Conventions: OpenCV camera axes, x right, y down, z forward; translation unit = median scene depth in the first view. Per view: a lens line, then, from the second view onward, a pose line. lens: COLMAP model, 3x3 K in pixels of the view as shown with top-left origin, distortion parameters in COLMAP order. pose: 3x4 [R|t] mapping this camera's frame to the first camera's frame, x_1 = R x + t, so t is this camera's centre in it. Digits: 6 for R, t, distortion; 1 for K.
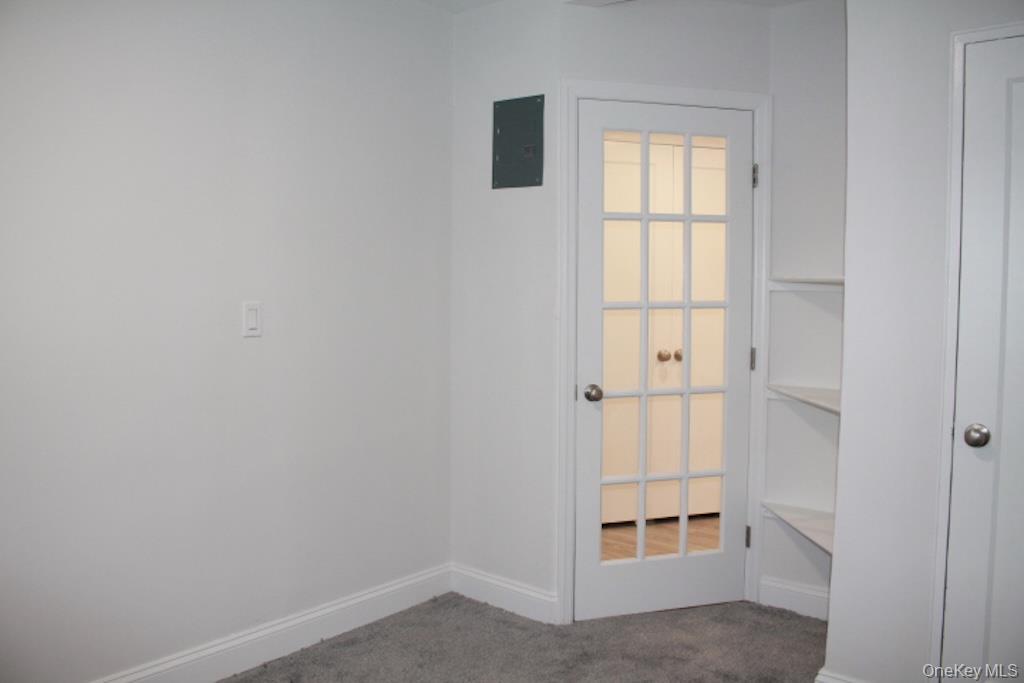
lens RADIAL K [[854.4, 0, 505.6], [0, 854.4, 331.2], [0, 0, 1]] dist [-0.160870, 0.132134]
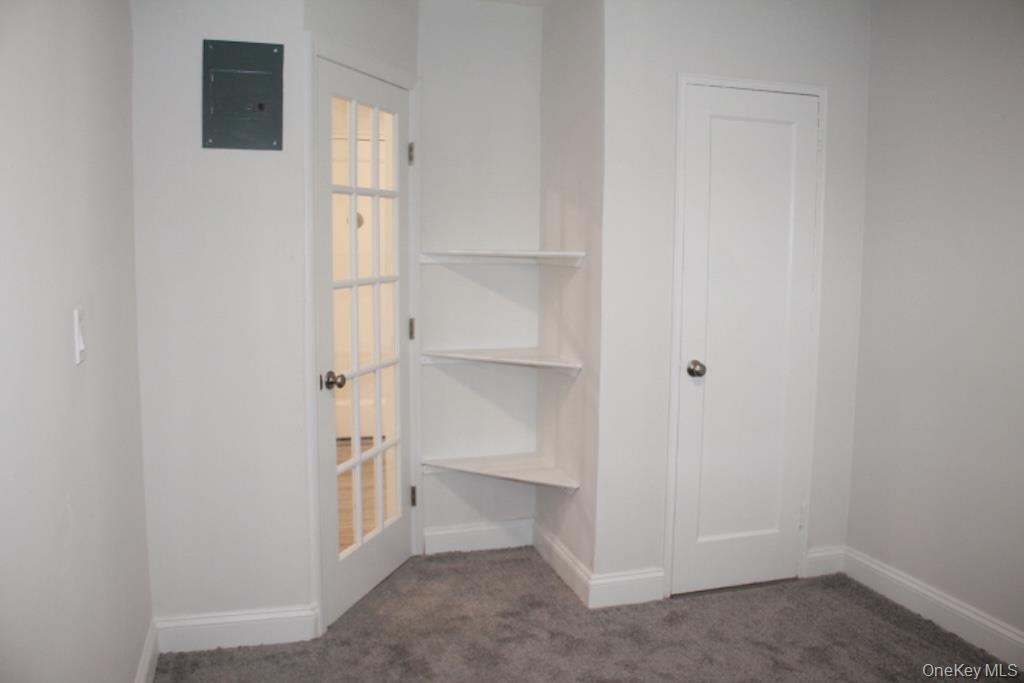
lens RADIAL K [[854.4, 0, 505.6], [0, 854.4, 331.2], [0, 0, 1]] dist [-0.160870, 0.132134]
pose [[0.545261, -0.090580, 0.833358, -0.539025], [0.045159, 0.995875, 0.078698, -0.043173], [-0.837049, -0.005278, 0.547102, 0.325682]]
